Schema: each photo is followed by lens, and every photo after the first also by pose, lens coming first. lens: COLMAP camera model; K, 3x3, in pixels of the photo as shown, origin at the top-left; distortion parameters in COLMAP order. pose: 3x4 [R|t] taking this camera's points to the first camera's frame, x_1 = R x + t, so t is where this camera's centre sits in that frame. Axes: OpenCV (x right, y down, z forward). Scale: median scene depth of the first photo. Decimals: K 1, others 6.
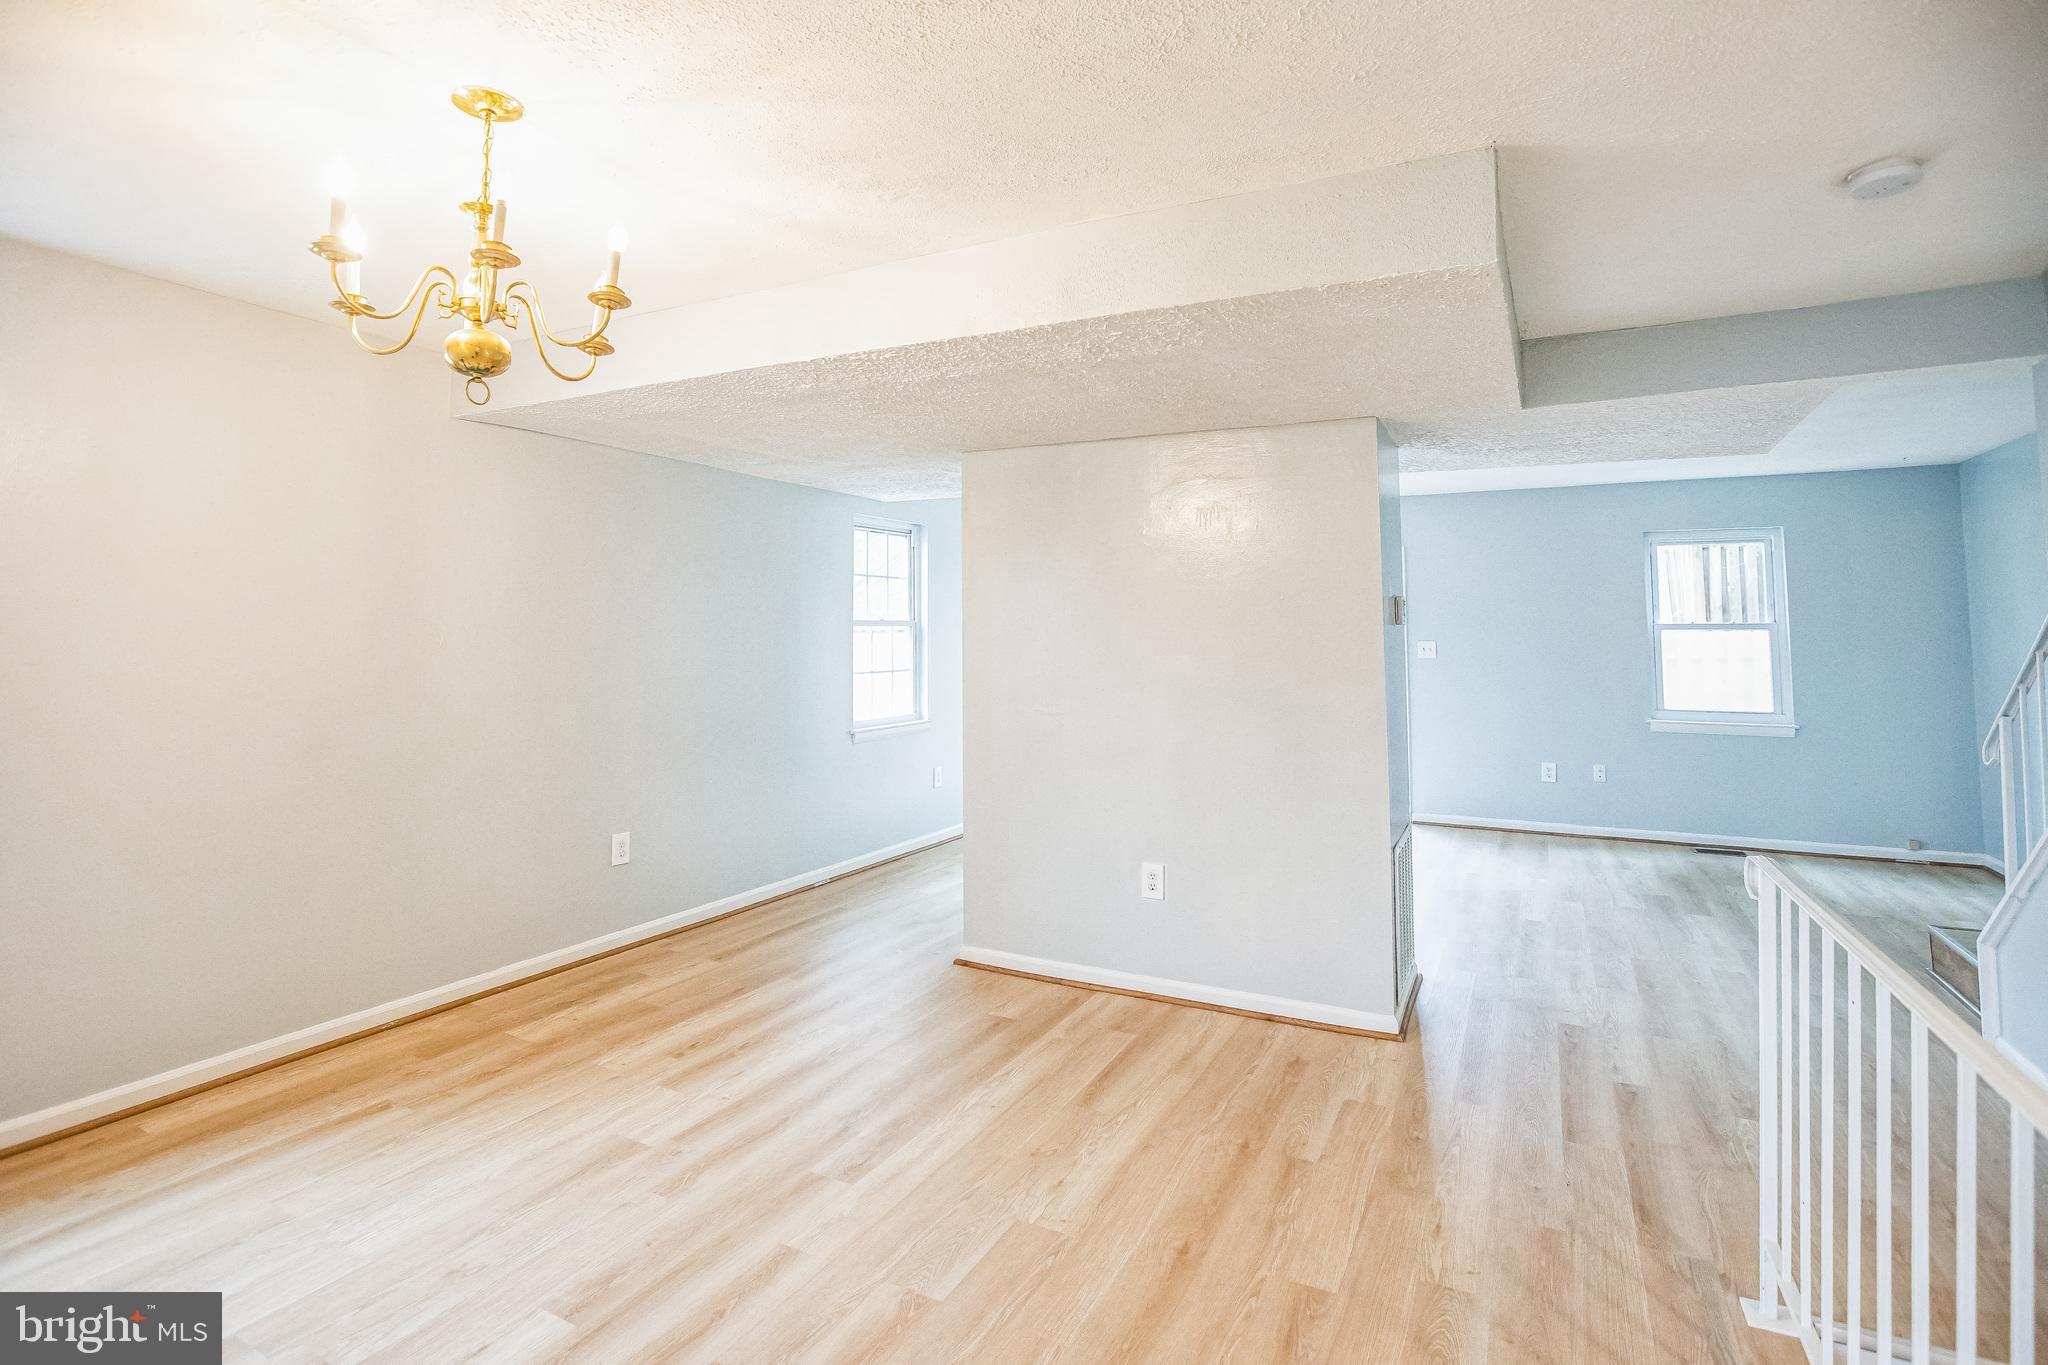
lens RADIAL K [[995.7, 0, 1005.3], [0, 995.7, 562.5], [0, 0, 1]] dist [-0.056400, 0.020847]
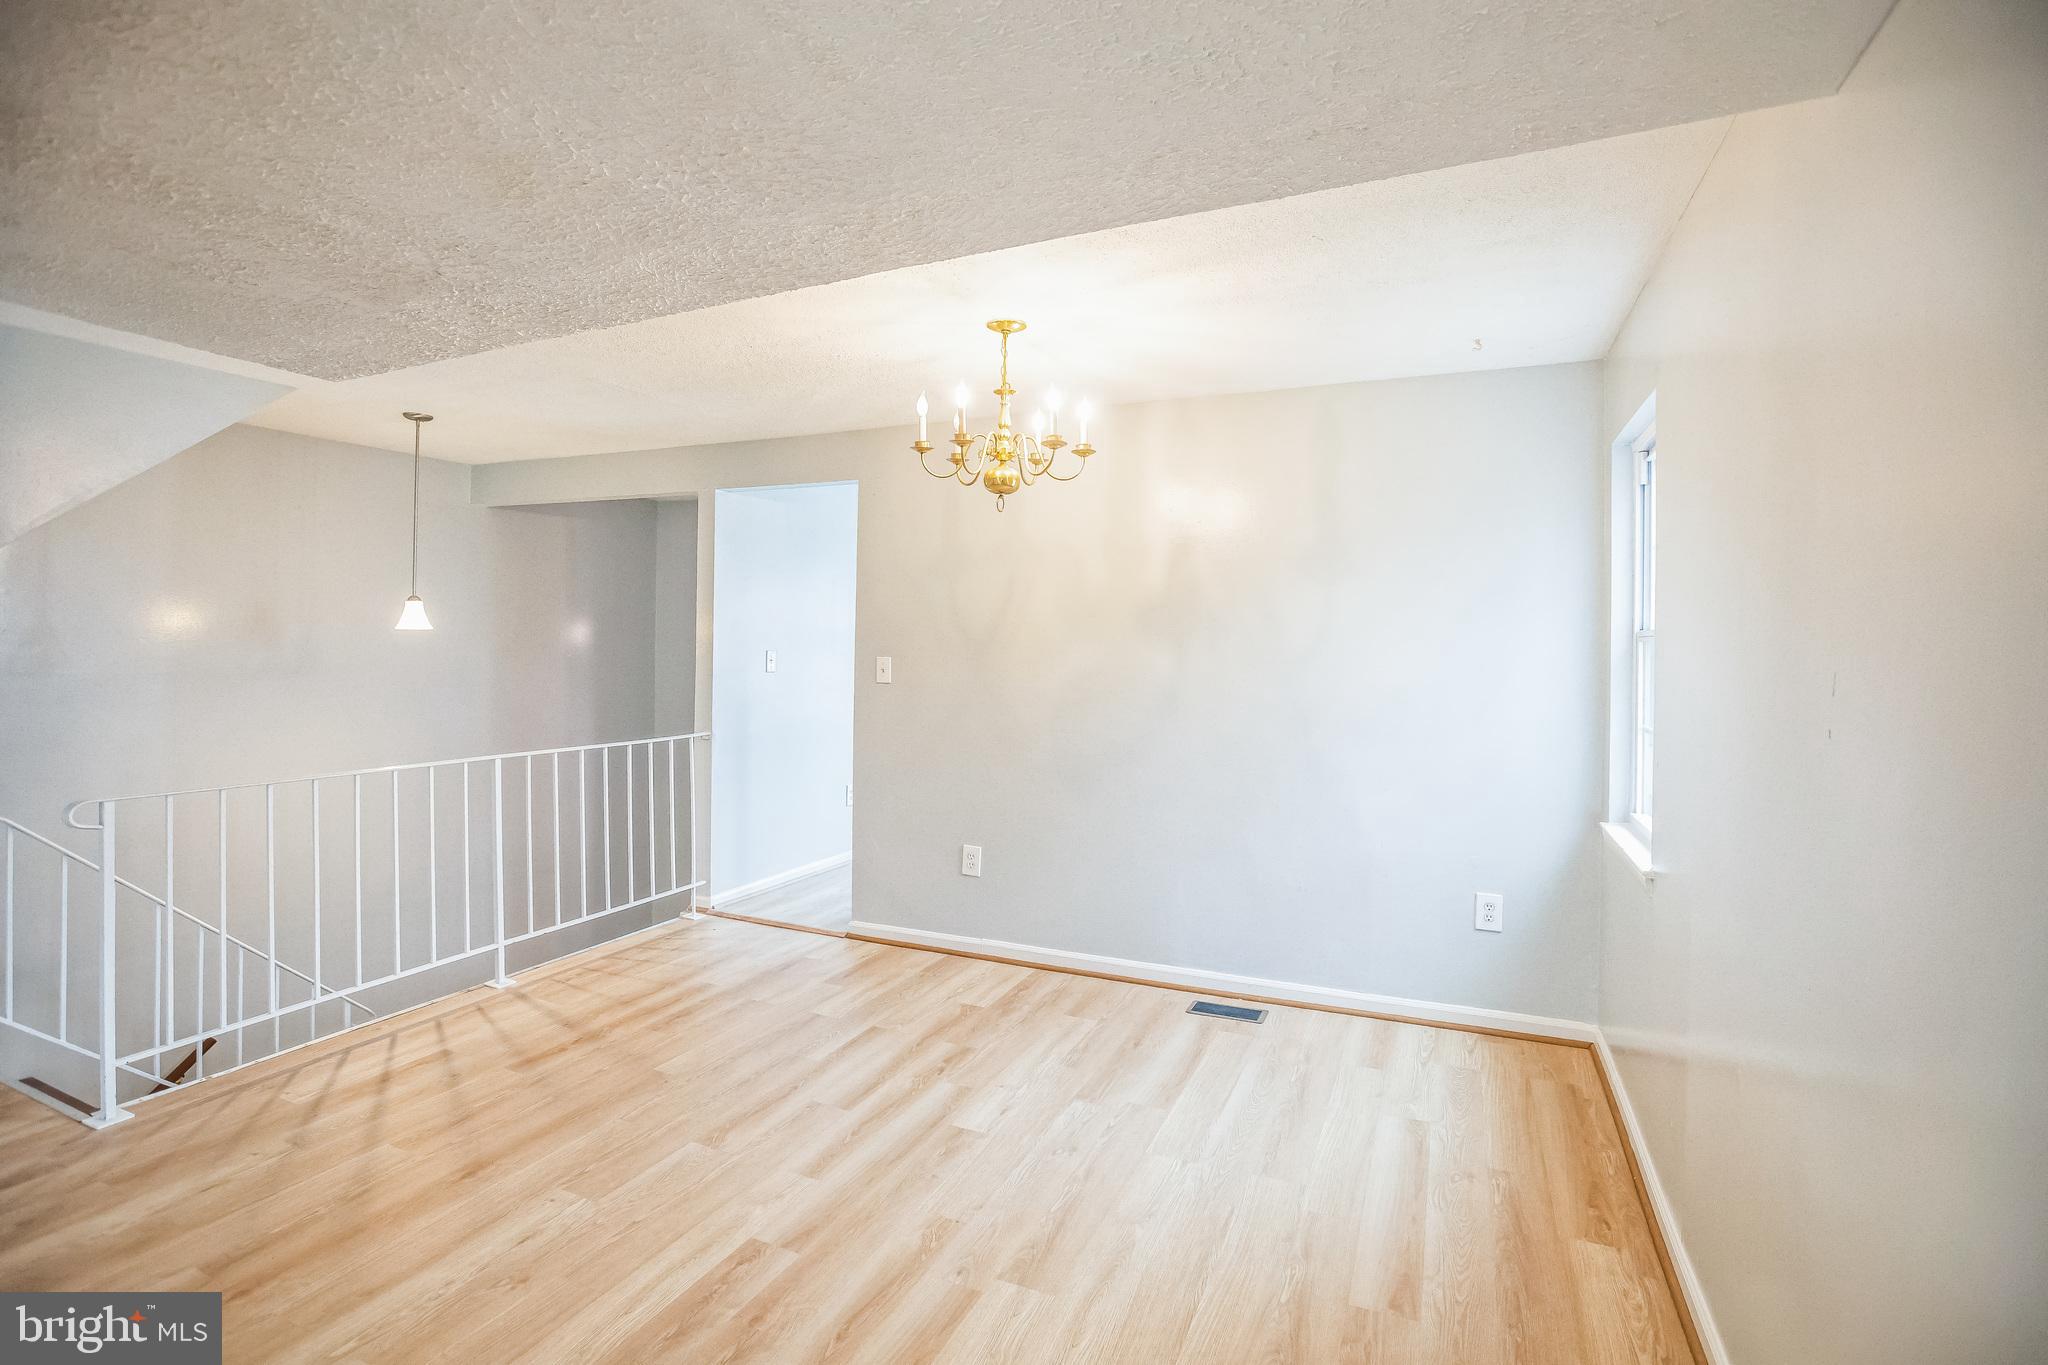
lens RADIAL K [[971.2, 0, 1017.4], [0, 971.2, 648.3], [0, 0, 1]] dist [-0.057132, 0.018205]
pose [[-0.997378, -0.015275, -0.070738, -0.287808], [-0.010380, 0.997559, -0.069049, 0.115009], [0.071620, -0.068134, -0.995102, 1.671030]]
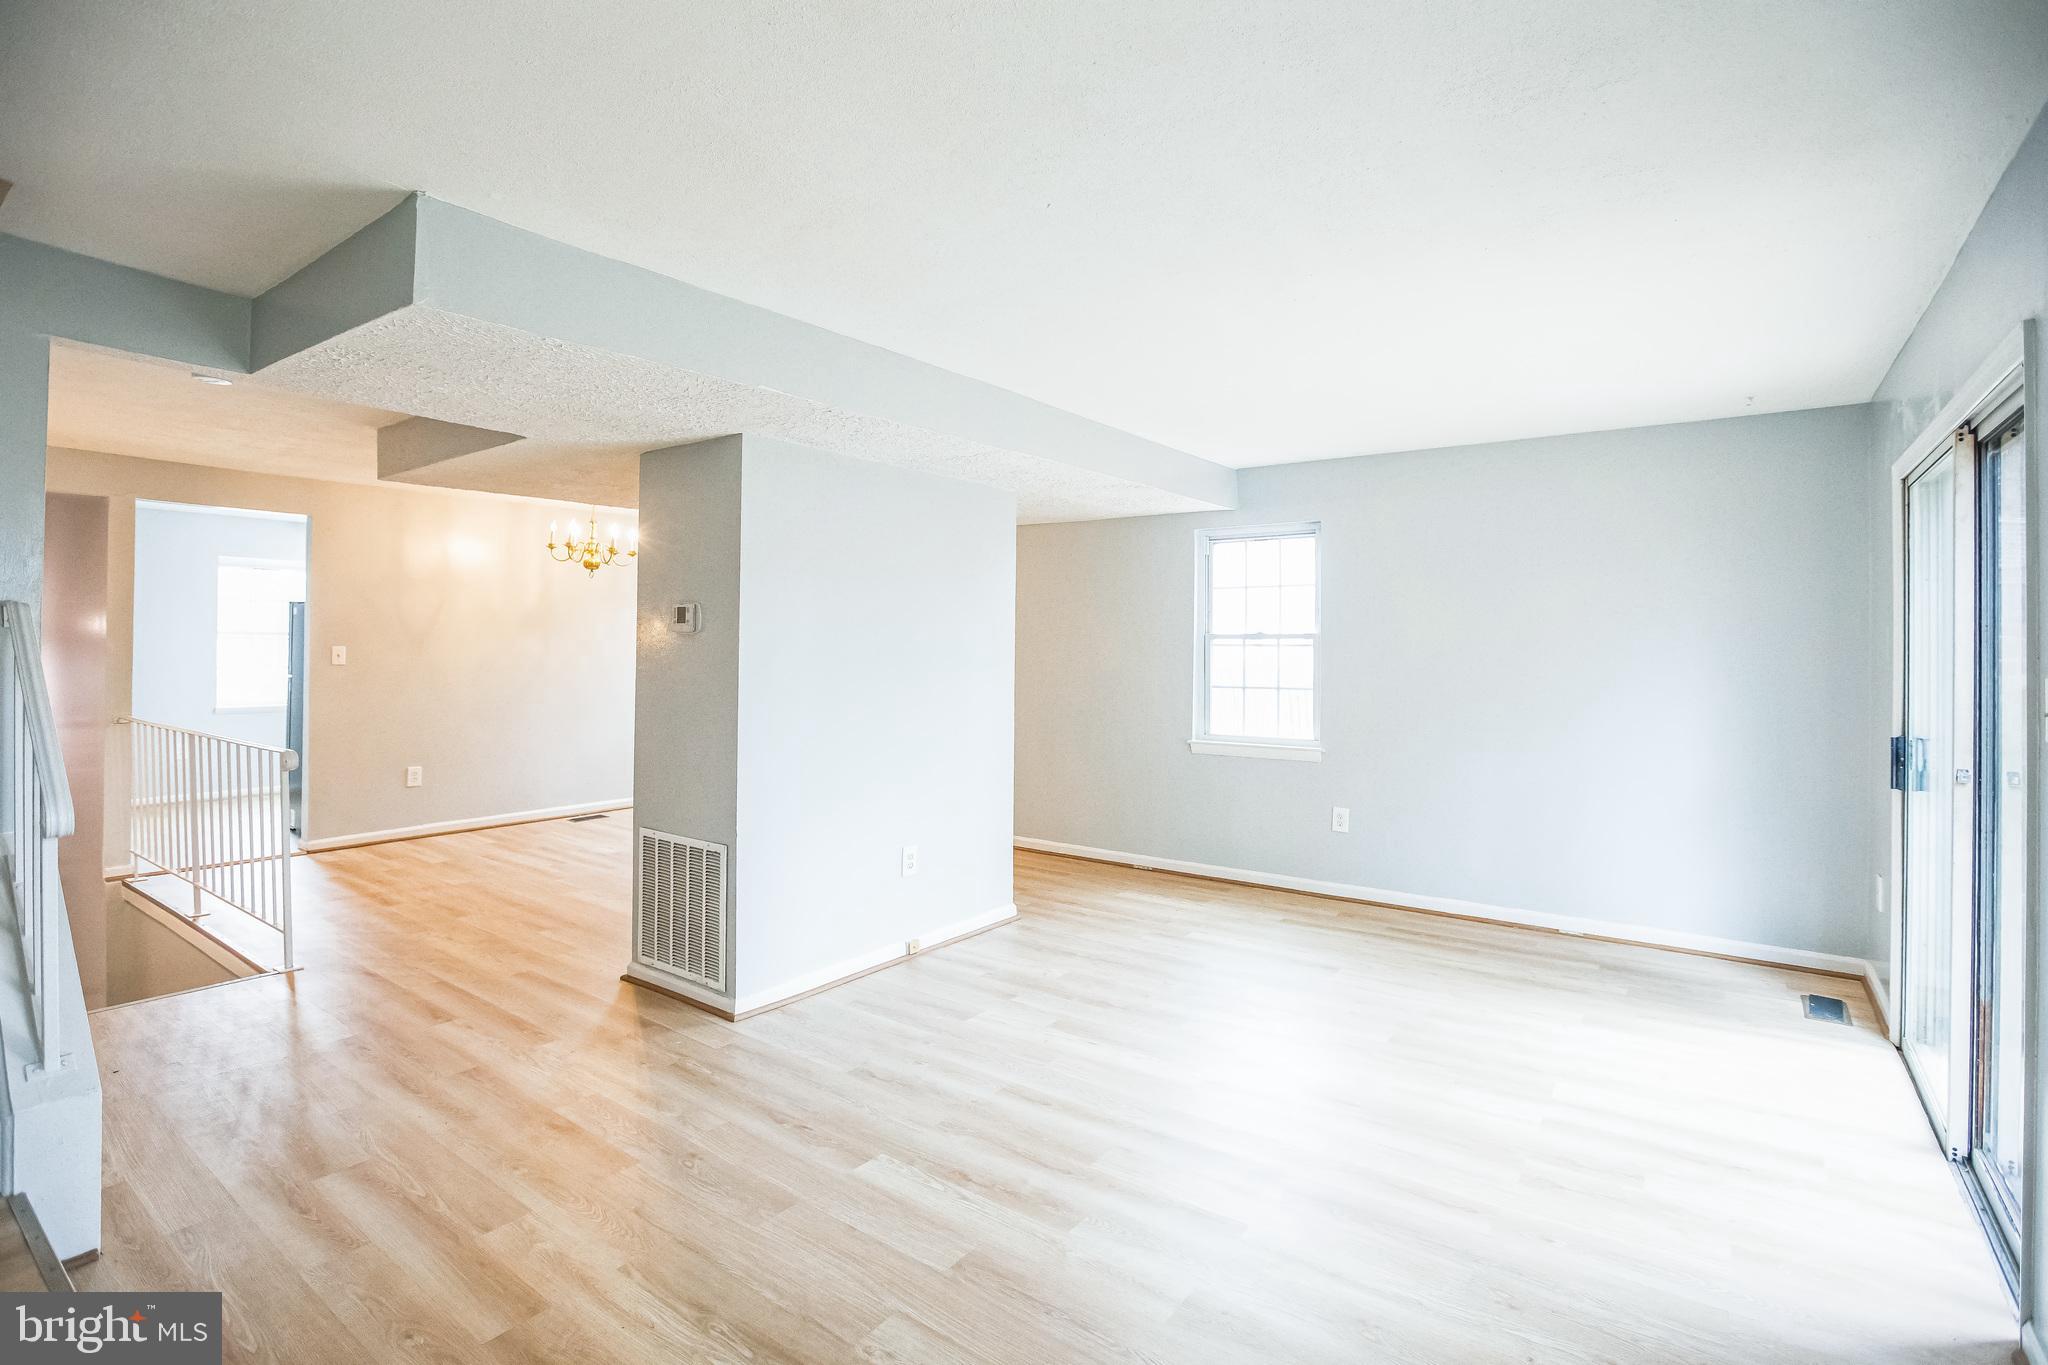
lens RADIAL K [[971.2, 0, 1017.4], [0, 971.2, 648.3], [0, 0, 1]] dist [-0.057132, 0.018205]
pose [[-0.134830, 0.000415, -0.990869, 1.732756], [0.061302, 0.998088, -0.007923, 0.139331], [0.988971, -0.061811, -0.134597, 1.911714]]
